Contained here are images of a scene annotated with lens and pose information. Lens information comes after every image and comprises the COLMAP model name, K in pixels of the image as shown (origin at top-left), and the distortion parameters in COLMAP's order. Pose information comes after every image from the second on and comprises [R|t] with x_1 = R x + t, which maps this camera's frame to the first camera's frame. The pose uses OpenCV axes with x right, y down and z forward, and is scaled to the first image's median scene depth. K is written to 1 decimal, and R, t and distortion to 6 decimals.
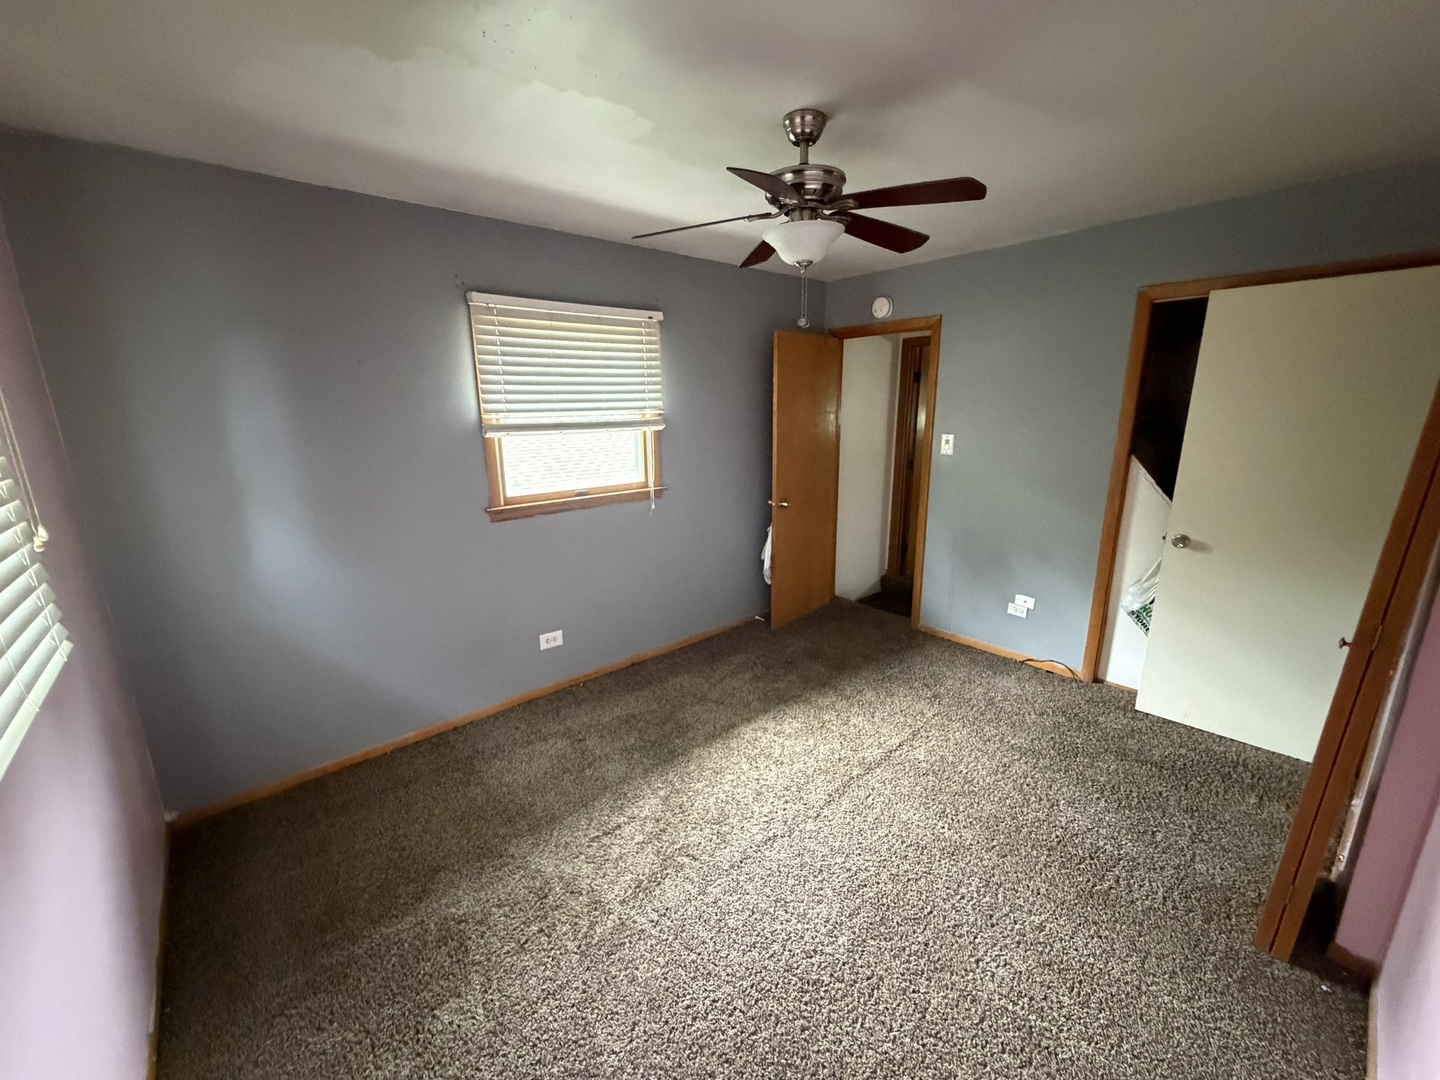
lens RADIAL K [[574.9, 0, 716.3], [0, 574.9, 540.6], [0, 0, 1]] dist [-0.003375, -0.000458]
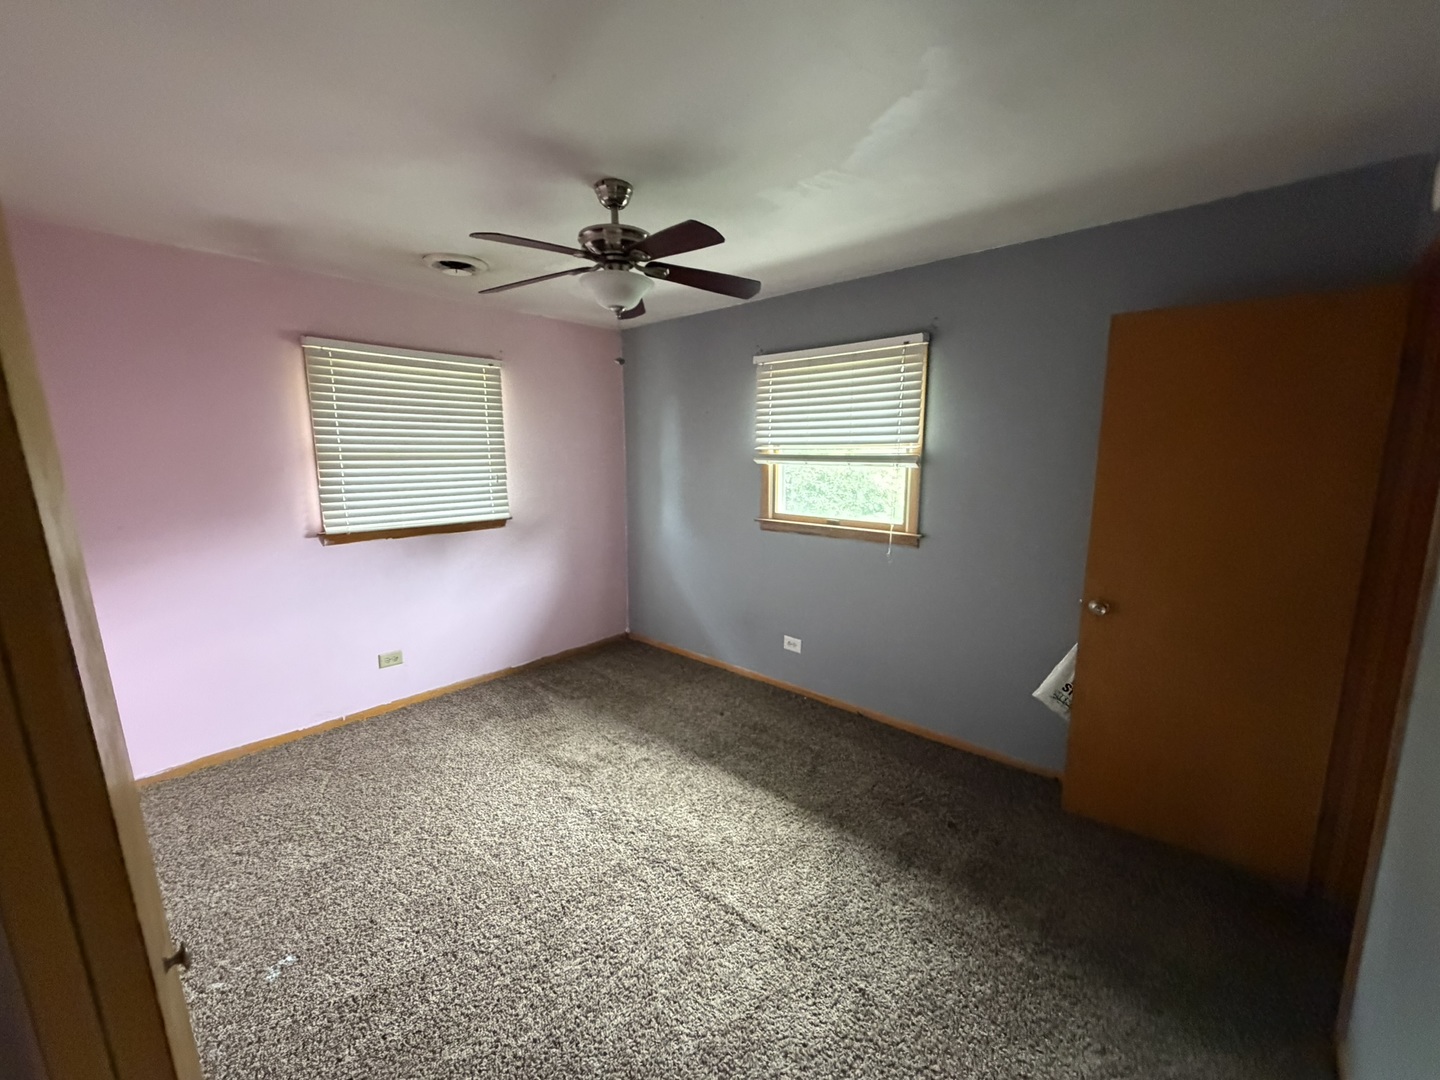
lens RADIAL K [[574.9, 0, 717.4], [0, 574.9, 544.9], [0, 0, 1]] dist [-0.003375, -0.000458]
pose [[0.121054, 0.176905, -0.976755, 0.826676], [-0.233926, 0.961362, 0.145126, -0.156703], [0.964689, 0.210920, 0.157759, 0.687393]]
